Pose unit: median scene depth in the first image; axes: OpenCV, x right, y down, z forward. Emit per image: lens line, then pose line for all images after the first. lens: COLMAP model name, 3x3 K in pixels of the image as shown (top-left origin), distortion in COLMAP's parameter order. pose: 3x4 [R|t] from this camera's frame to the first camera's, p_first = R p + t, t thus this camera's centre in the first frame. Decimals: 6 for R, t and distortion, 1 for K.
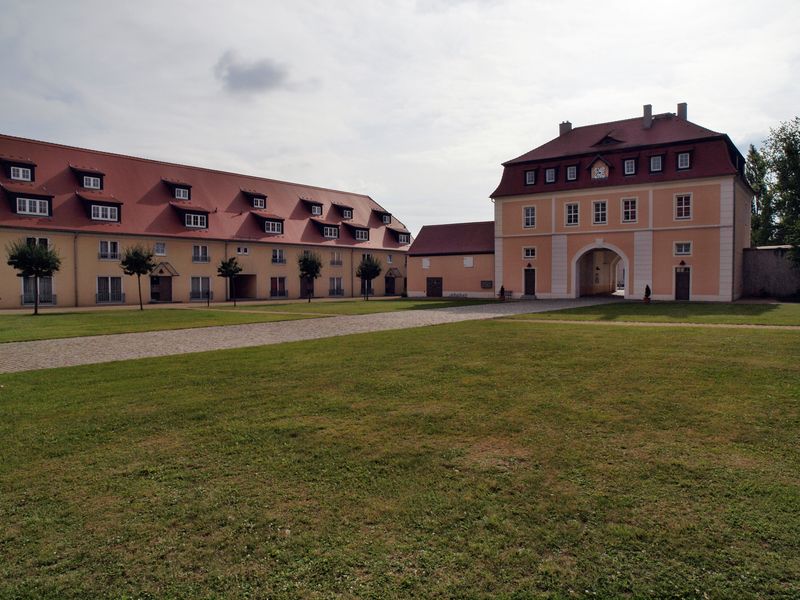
lens RADIAL K [[650.8, 0, 399.8], [0, 650.8, 297.9], [0, 0, 1]] dist [-0.058906, 0.017521]
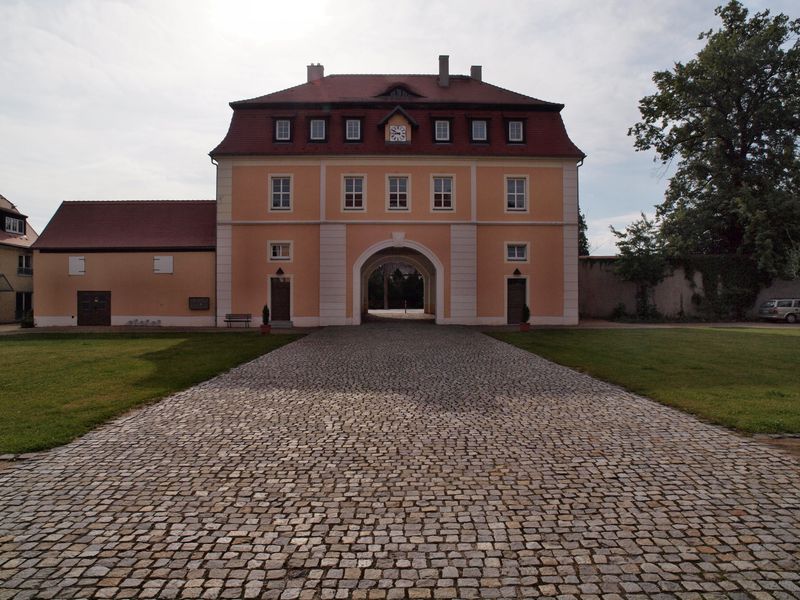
lens RADIAL K [[582.8, 0, 399.8], [0, 582.8, 293.6], [0, 0, 1]] dist [-0.089314, 0.017340]
pose [[0.770803, 0.010075, 0.636994, -0.121585], [0.015999, 0.999253, -0.035165, -0.017304], [-0.636873, 0.037296, 0.770066, 1.022273]]
